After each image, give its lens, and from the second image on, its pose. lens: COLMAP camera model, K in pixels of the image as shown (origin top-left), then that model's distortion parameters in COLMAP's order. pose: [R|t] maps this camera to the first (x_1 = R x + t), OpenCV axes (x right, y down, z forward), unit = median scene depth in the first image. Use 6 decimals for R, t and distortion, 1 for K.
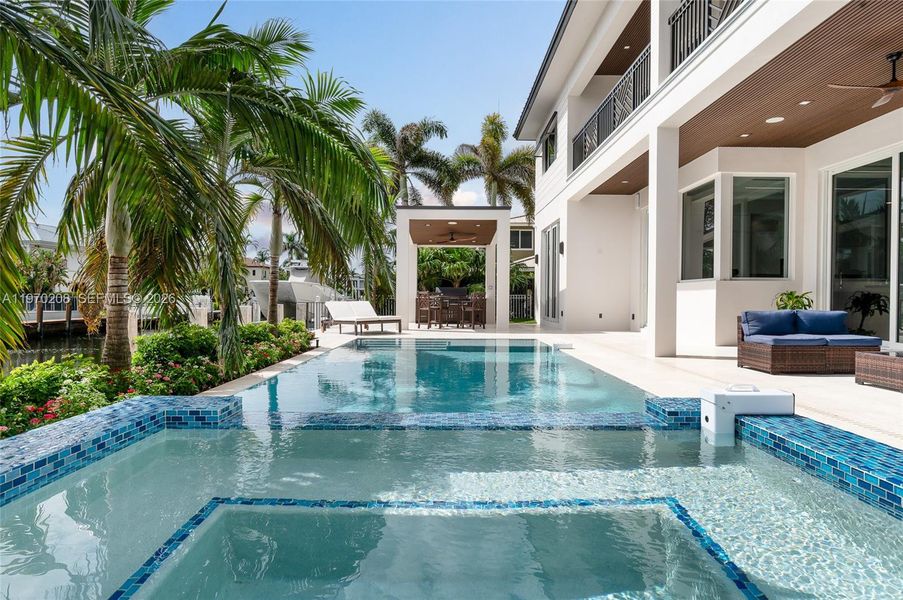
lens RADIAL K [[529.9, 0, 448.2], [0, 529.9, 296.5], [0, 0, 1]] dist [-0.007610, 0.001133]
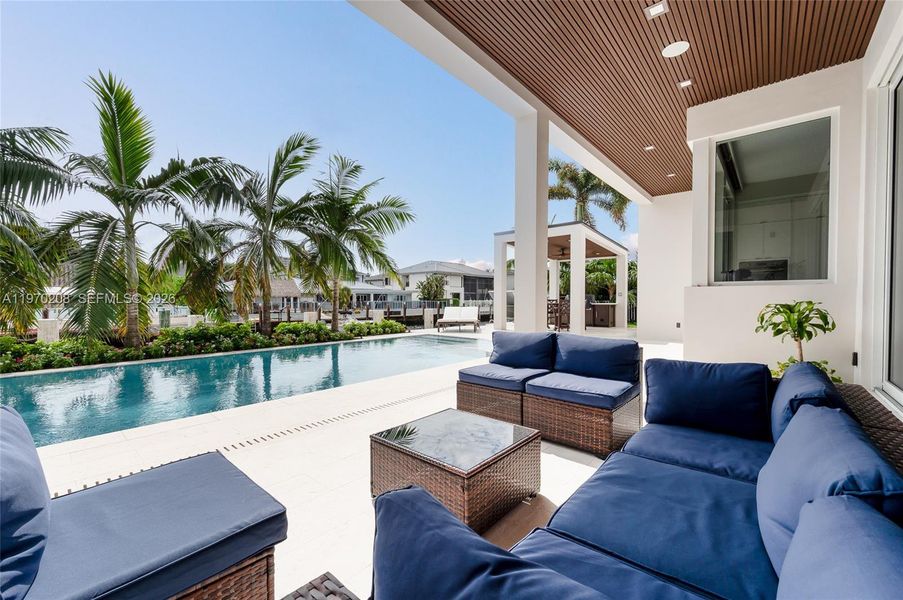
lens RADIAL K [[359.7, 0, 447.8], [0, 359.7, 300.8], [0, 0, 1]] dist [0.003245, 0.000575]
pose [[0.742356, -0.002320, -0.670001, 0.378204], [0.005321, 0.999983, 0.002432, -0.008745], [0.669984, -0.005370, 0.742356, 0.246074]]
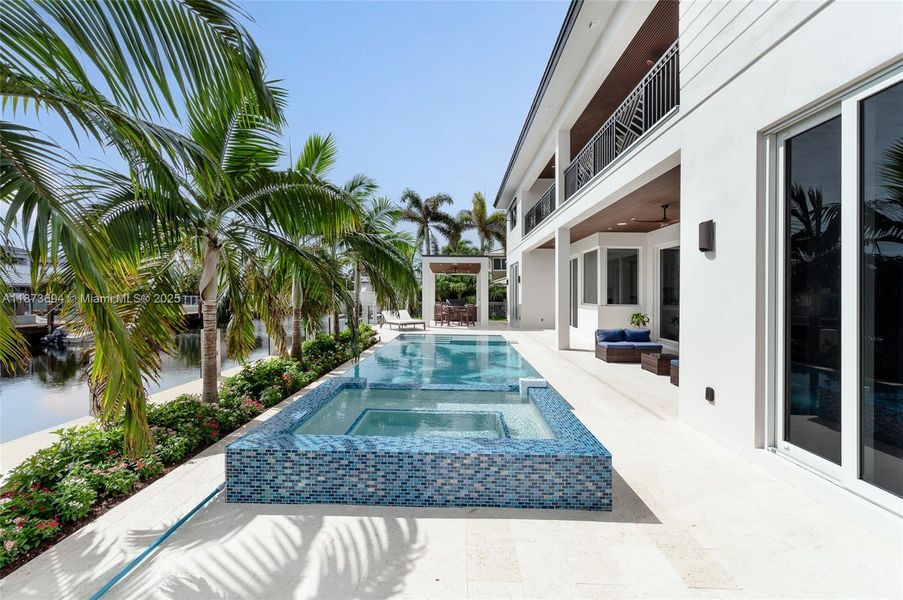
lens RADIAL K [[359.7, 0, 432.2], [0, 359.7, 291.3], [0, 0, 1]] dist [0.003245, 0.000575]
pose [[0.997332, -0.006966, -0.072666, 0.017313], [0.006630, 0.999966, -0.004867, -0.043077], [0.072697, 0.004373, 0.997344, -0.149421]]
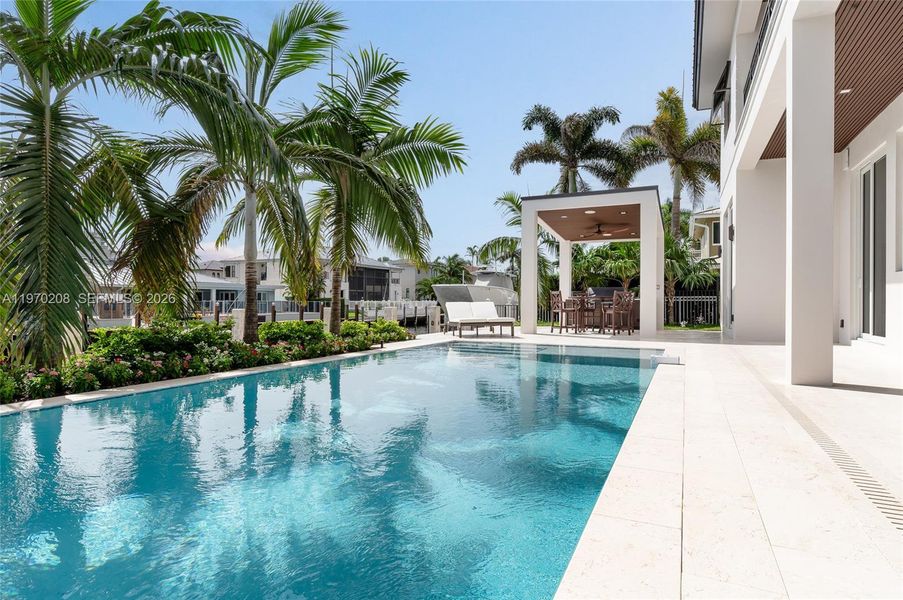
lens RADIAL K [[504.8, 0, 445.8], [0, 504.8, 301.1], [0, 0, 1]] dist [0.006985, -0.000051]
pose [[0.903134, -0.002699, -0.429350, 0.147003], [0.001918, 0.999996, -0.002251, 0.008276], [0.429354, 0.001209, 0.903136, 0.143793]]
